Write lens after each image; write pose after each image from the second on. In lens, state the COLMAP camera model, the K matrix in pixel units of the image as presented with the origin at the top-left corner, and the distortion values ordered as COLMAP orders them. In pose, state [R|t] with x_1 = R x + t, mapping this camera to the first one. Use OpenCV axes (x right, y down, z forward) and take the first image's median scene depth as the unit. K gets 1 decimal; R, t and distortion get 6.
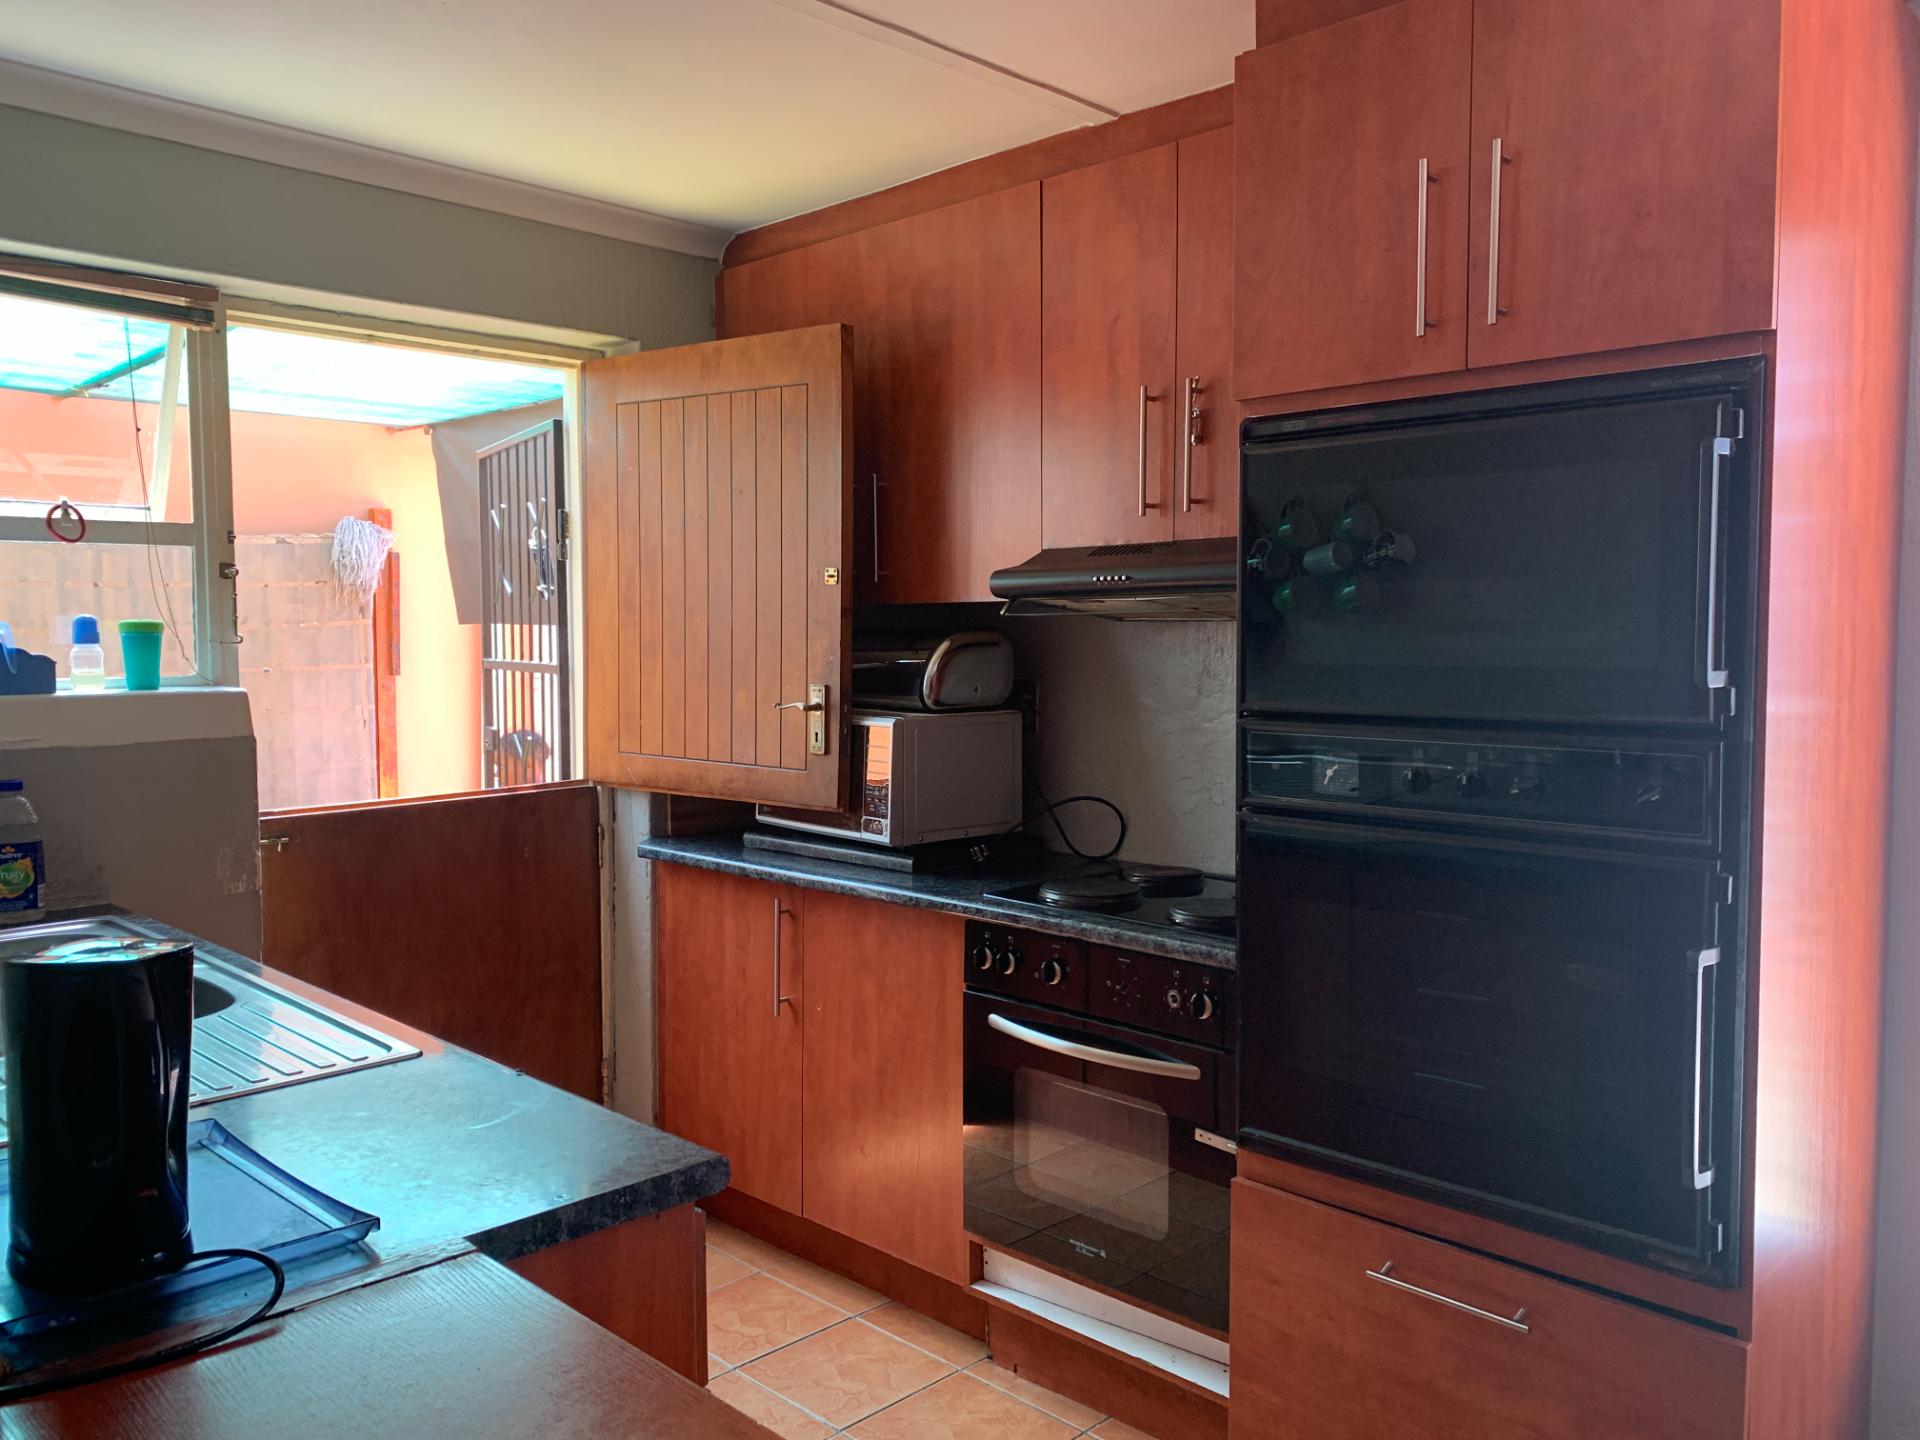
lens RADIAL K [[1461.3, 0, 935.1], [0, 1461.3, 714.8], [0, 0, 1]] dist [0.059650, -0.063836]
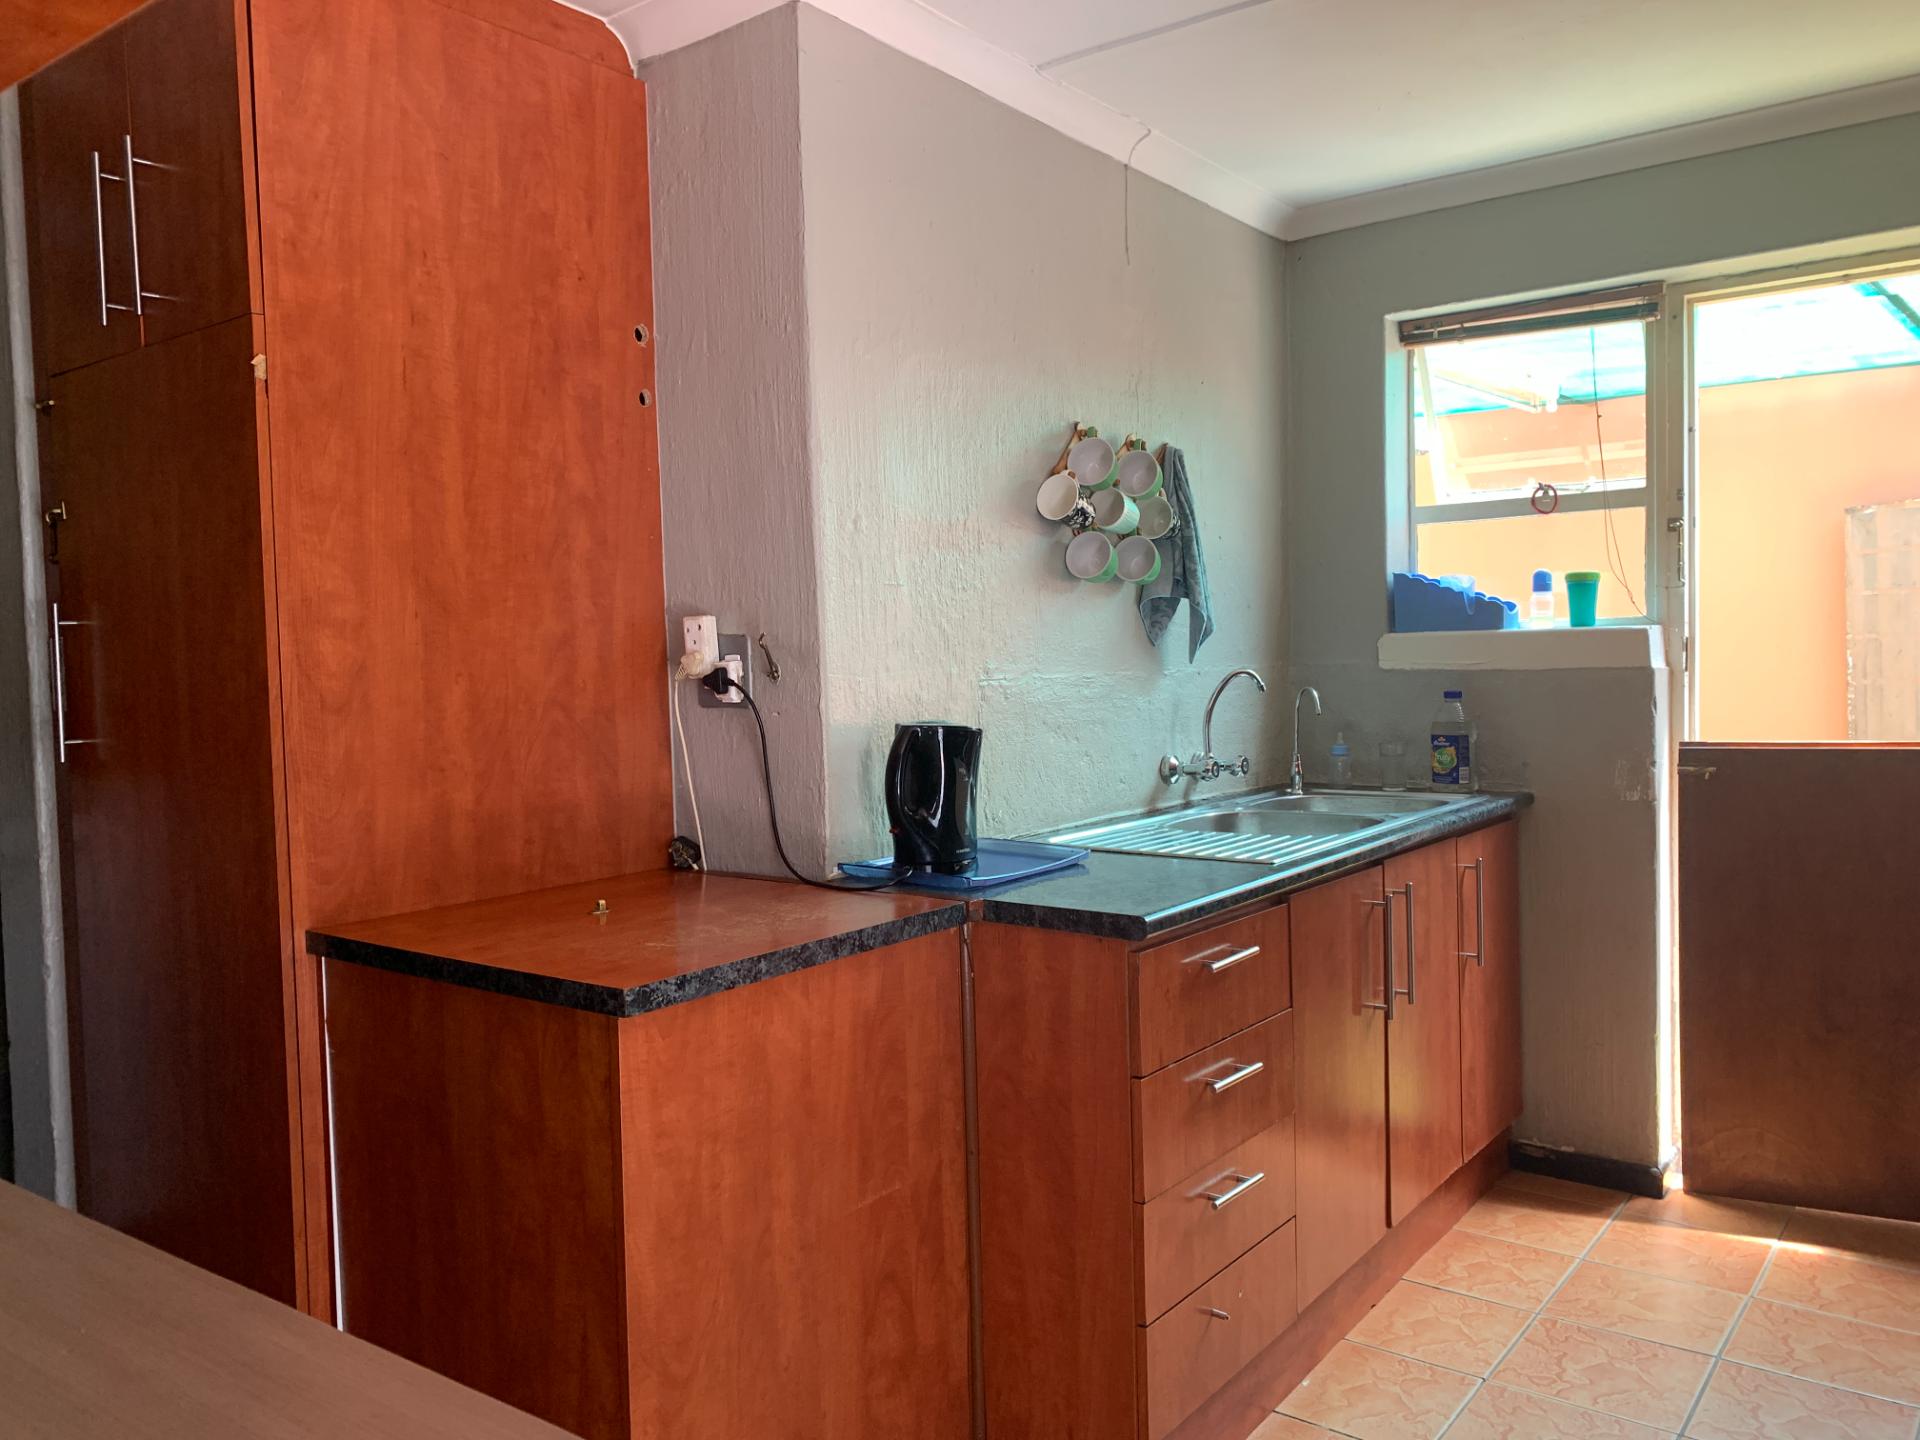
lens RADIAL K [[1463.6, 0, 960.0], [0, 1463.6, 720.0], [0, 0, 1]] dist [0.054647, -0.062334]
pose [[0.126892, 0.044490, -0.990918, 0.613356], [-0.034356, 0.998591, 0.040435, 0.027676], [0.991321, 0.028913, 0.128241, 0.316118]]
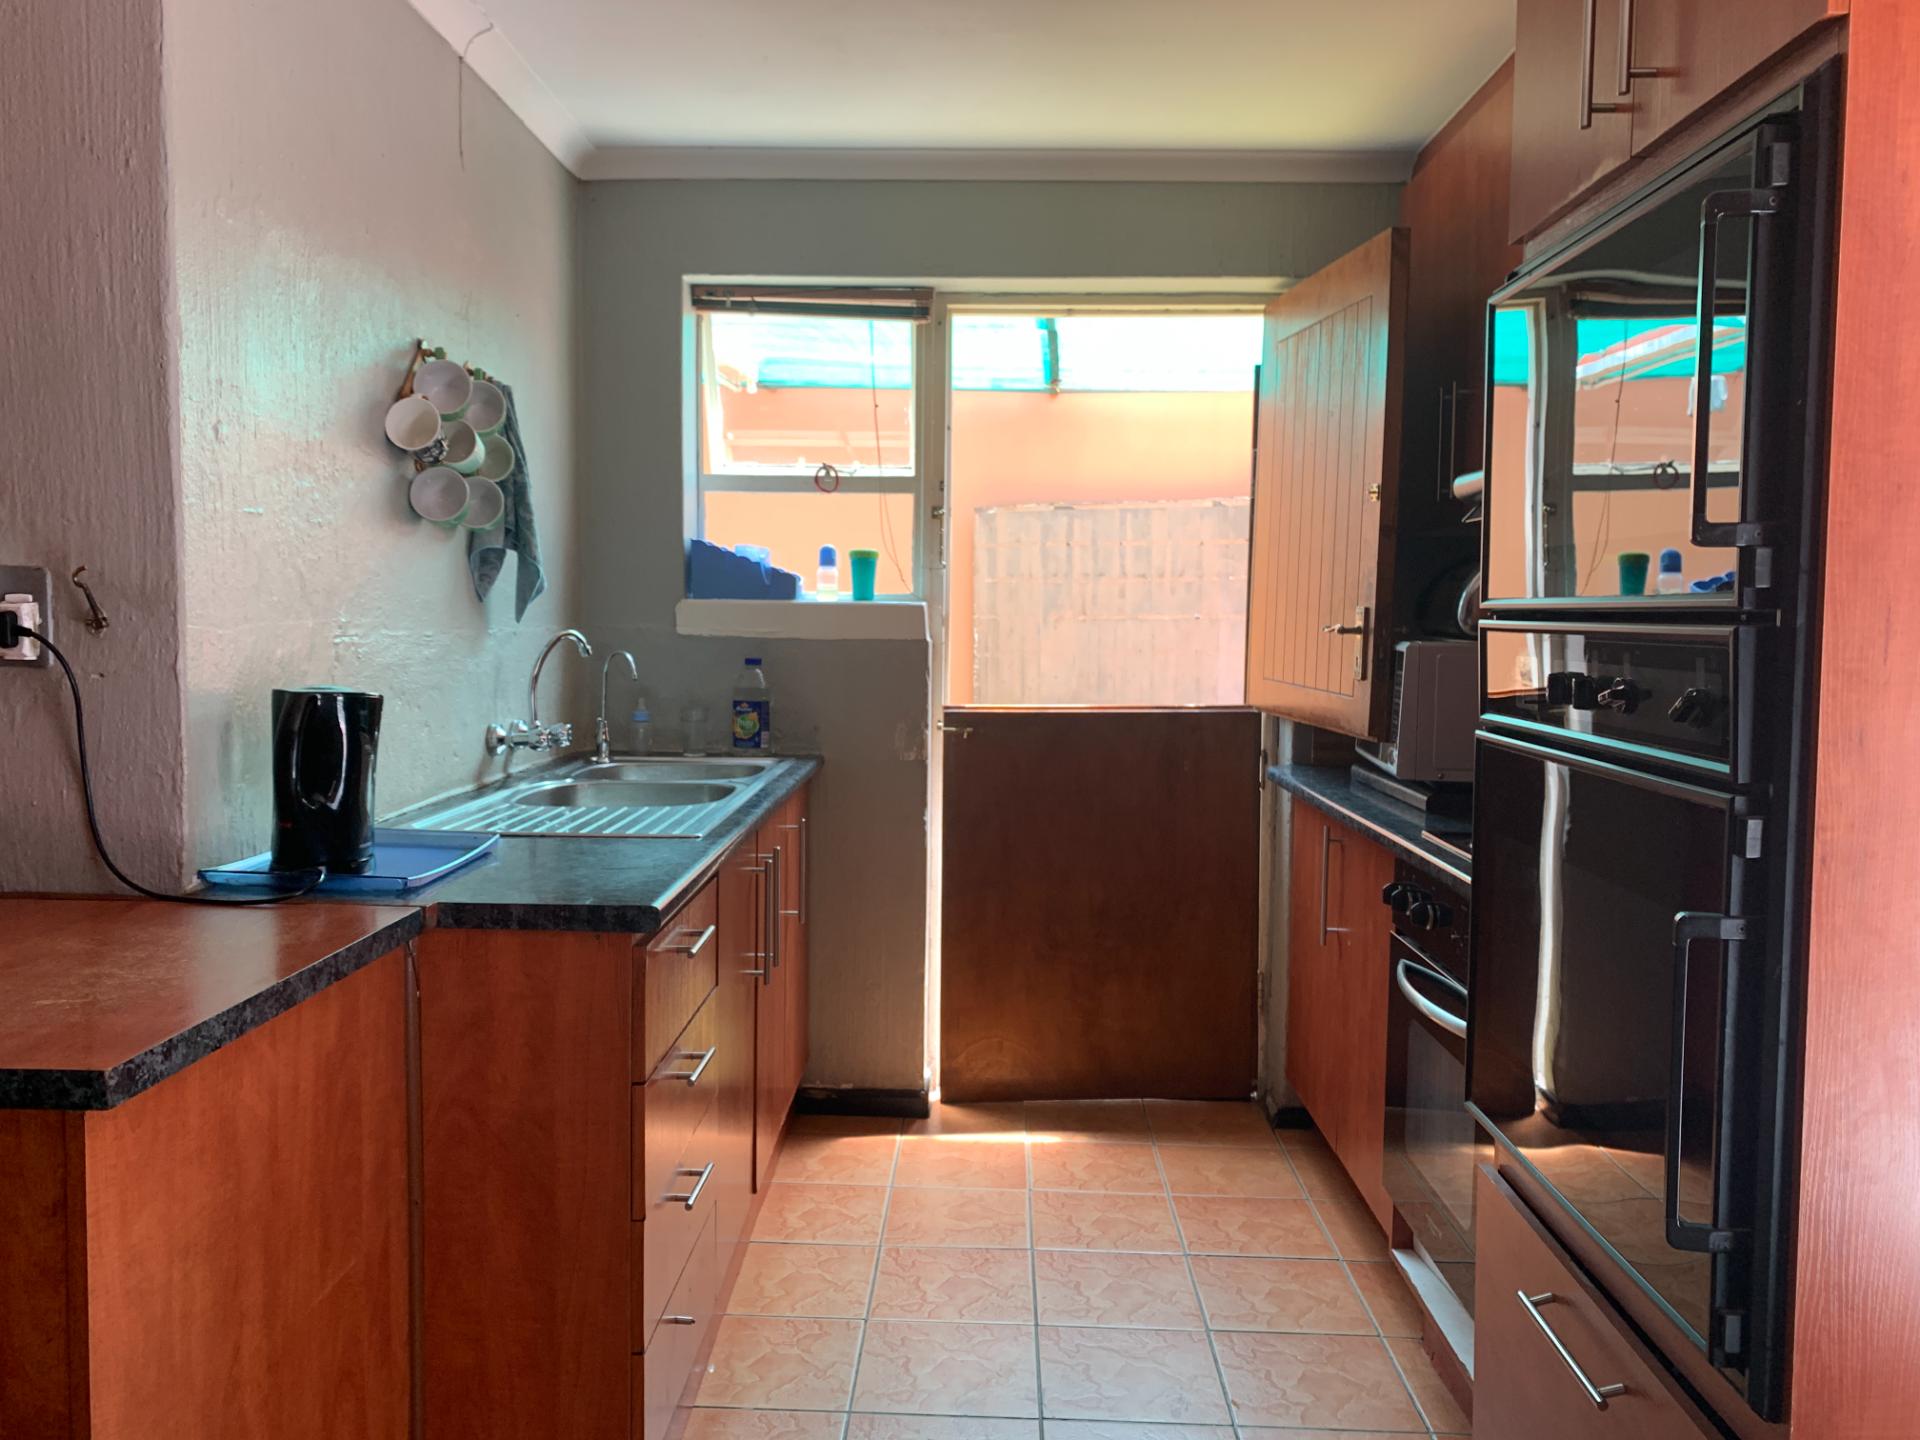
lens RADIAL K [[1464.7, 0, 957.7], [0, 1464.7, 707.6], [0, 0, 1]] dist [0.112346, -0.170344]
pose [[0.683995, 0.060094, -0.727007, 0.482783], [-0.058202, 0.997920, 0.027729, 0.036282], [0.727161, 0.023347, 0.686070, 0.147987]]
